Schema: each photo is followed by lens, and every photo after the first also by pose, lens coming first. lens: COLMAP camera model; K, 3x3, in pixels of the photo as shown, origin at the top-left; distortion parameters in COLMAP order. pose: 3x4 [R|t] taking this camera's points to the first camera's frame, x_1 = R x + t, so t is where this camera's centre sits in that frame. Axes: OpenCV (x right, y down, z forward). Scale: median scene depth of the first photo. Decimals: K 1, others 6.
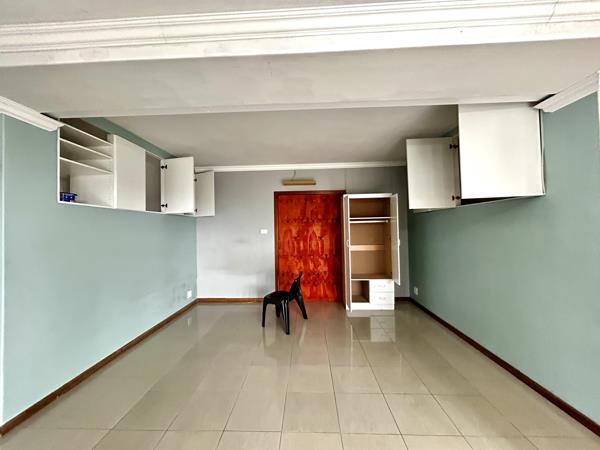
lens RADIAL K [[243.6, 0, 300.1], [0, 243.6, 222.2], [0, 0, 1]] dist [0.006906, -0.000261]
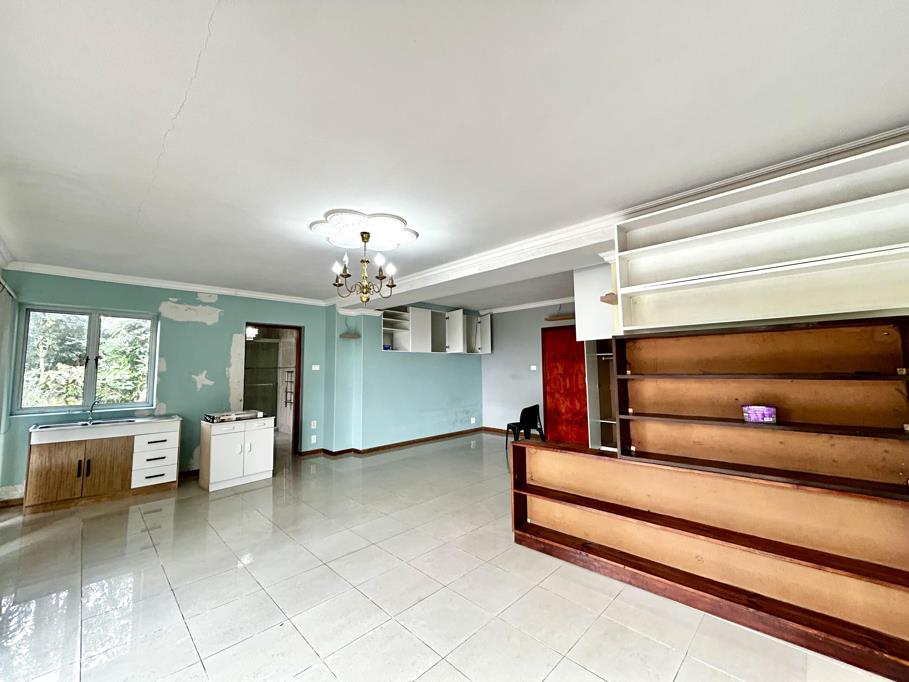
lens RADIAL K [[369.0, 0, 453.4], [0, 369.0, 342.4], [0, 0, 1]] dist [0.006906, -0.000261]
pose [[0.740168, -0.034946, -0.671513, 0.669583], [0.014751, 0.999252, -0.035743, -0.018127], [0.672260, 0.016550, 0.740130, -0.379449]]
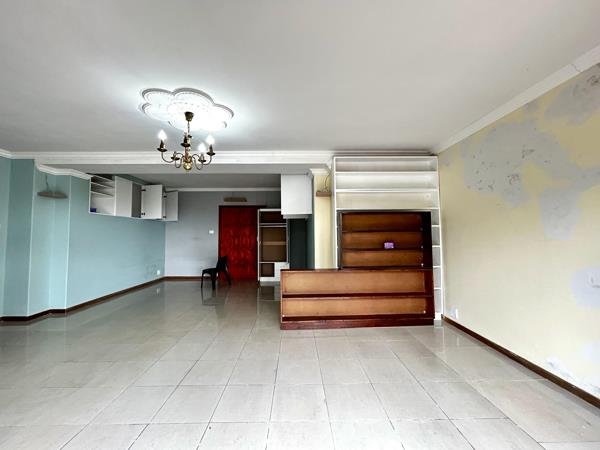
lens RADIAL K [[243.6, 0, 296.7], [0, 243.6, 223.3], [0, 0, 1]] dist [0.006906, -0.000261]
pose [[0.998718, 0.017455, 0.047525, 0.317033], [-0.016481, 0.999647, -0.020825, 0.008268], [-0.047871, 0.020015, 0.998653, -0.547573]]
